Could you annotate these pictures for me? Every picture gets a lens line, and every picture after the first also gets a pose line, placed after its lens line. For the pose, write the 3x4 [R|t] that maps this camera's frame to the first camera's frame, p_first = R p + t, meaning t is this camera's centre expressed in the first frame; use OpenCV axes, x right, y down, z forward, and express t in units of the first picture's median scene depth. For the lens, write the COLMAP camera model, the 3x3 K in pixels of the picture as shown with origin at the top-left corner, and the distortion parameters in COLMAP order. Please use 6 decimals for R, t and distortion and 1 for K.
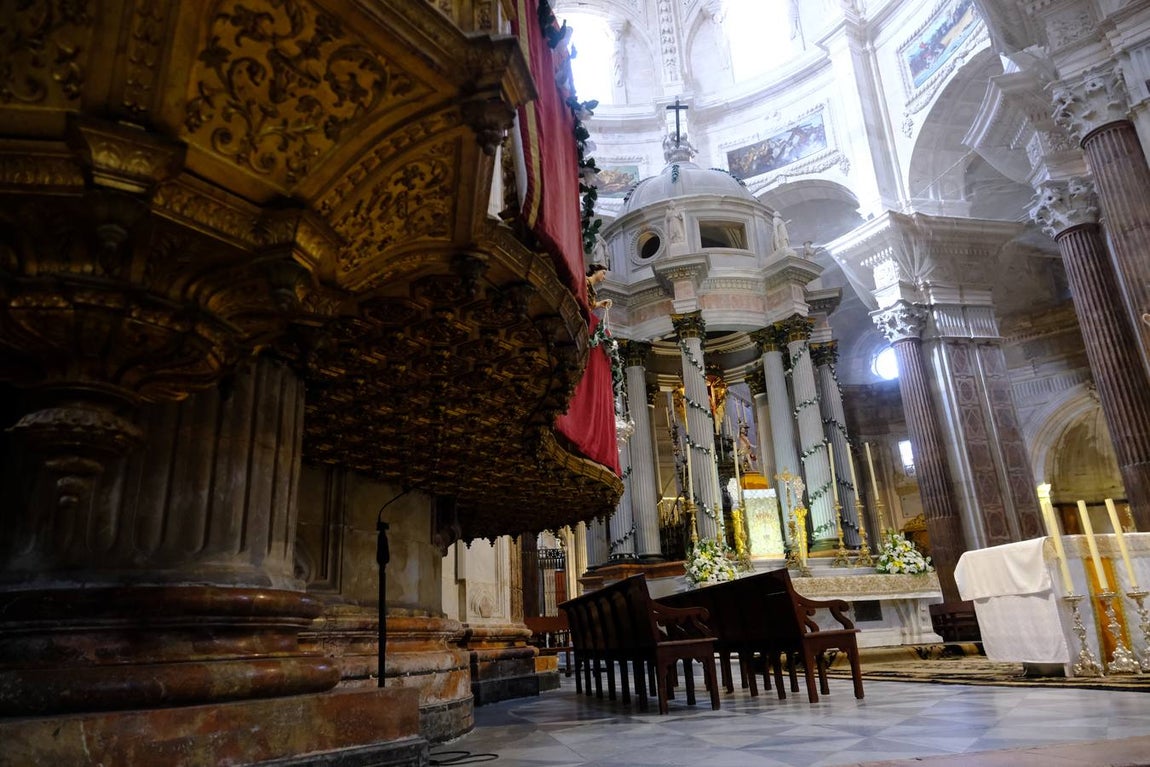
lens RADIAL K [[781.9, 0, 570.8], [0, 781.9, 382.0], [0, 0, 1]] dist [-0.015939, 0.007836]
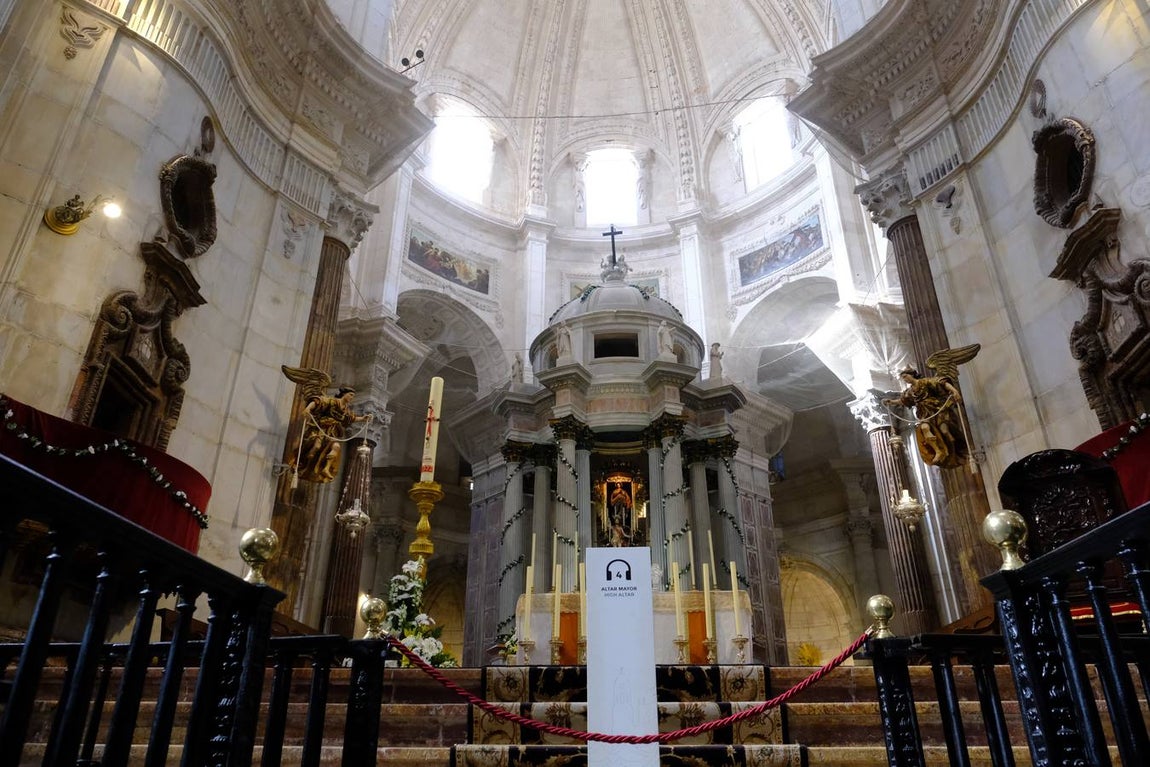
lens RADIAL K [[781.9, 0, 570.8], [0, 781.9, 382.0], [0, 0, 1]] dist [-0.015939, 0.007836]
pose [[0.968691, -0.063033, -0.240134, 0.297668], [0.030542, 0.990142, -0.136699, 0.010911], [0.246384, 0.125085, 0.961067, -0.063092]]
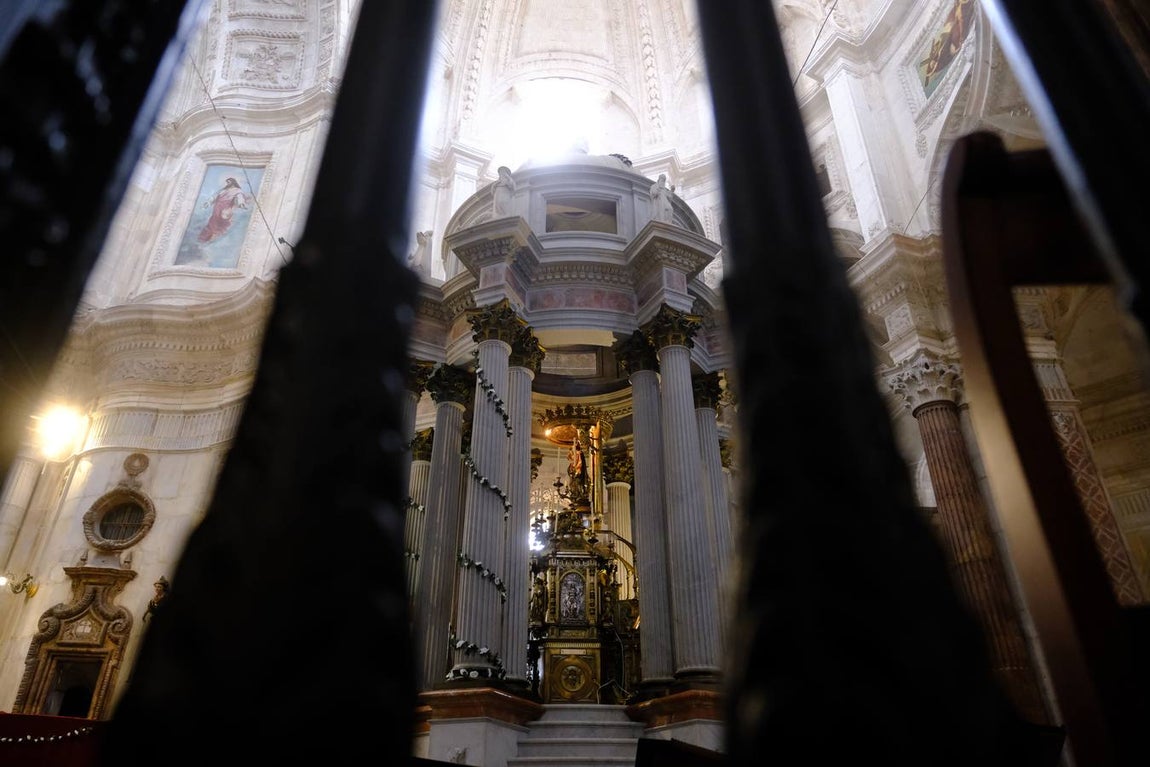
lens RADIAL K [[810.1, 0, 574.7], [0, 810.1, 346.6], [0, 0, 1]] dist [-0.060443, 0.000642]
pose [[0.990199, -0.028213, -0.136787, 0.213496], [-0.005405, 0.970911, -0.239379, 0.074514], [0.139562, 0.237772, 0.961242, 0.246652]]
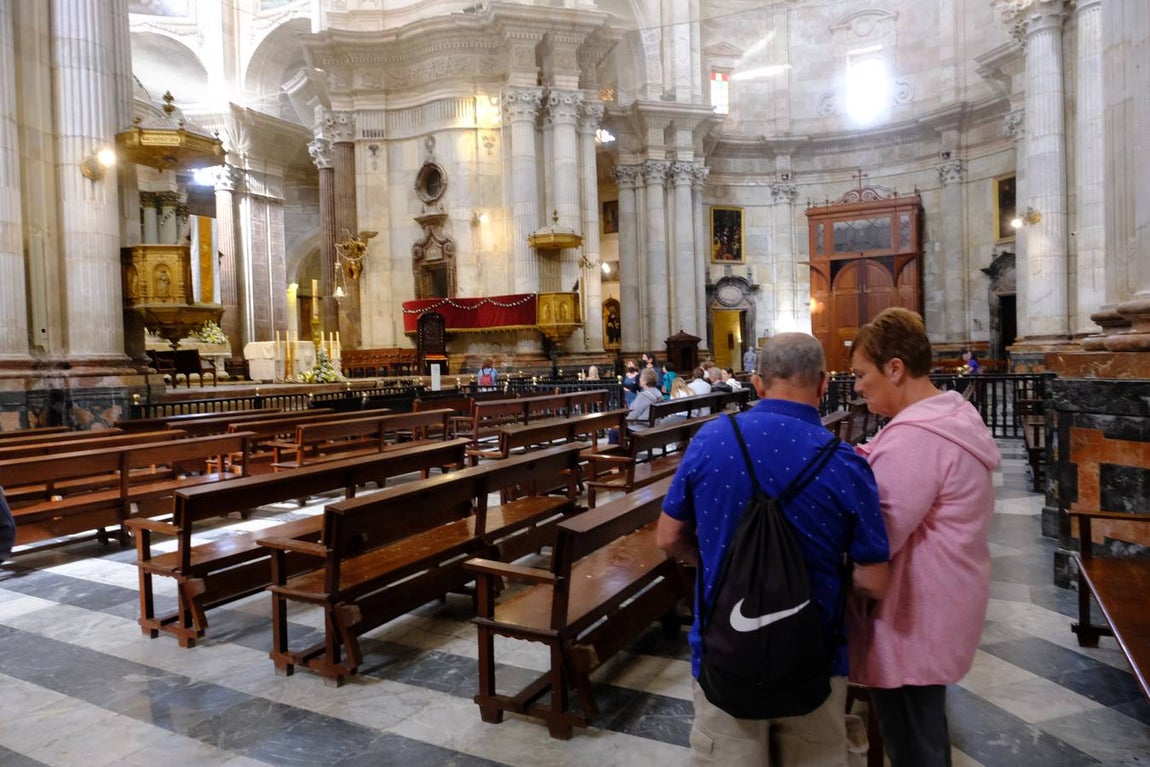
lens RADIAL K [[781.9, 0, 570.8], [0, 781.9, 382.0], [0, 0, 1]] dist [-0.015939, 0.007836]
pose [[0.639118, 0.010733, 0.769034, -0.316363], [-0.250706, 0.948195, 0.195120, -0.168677], [-0.727100, -0.317506, 0.608700, -0.554410]]
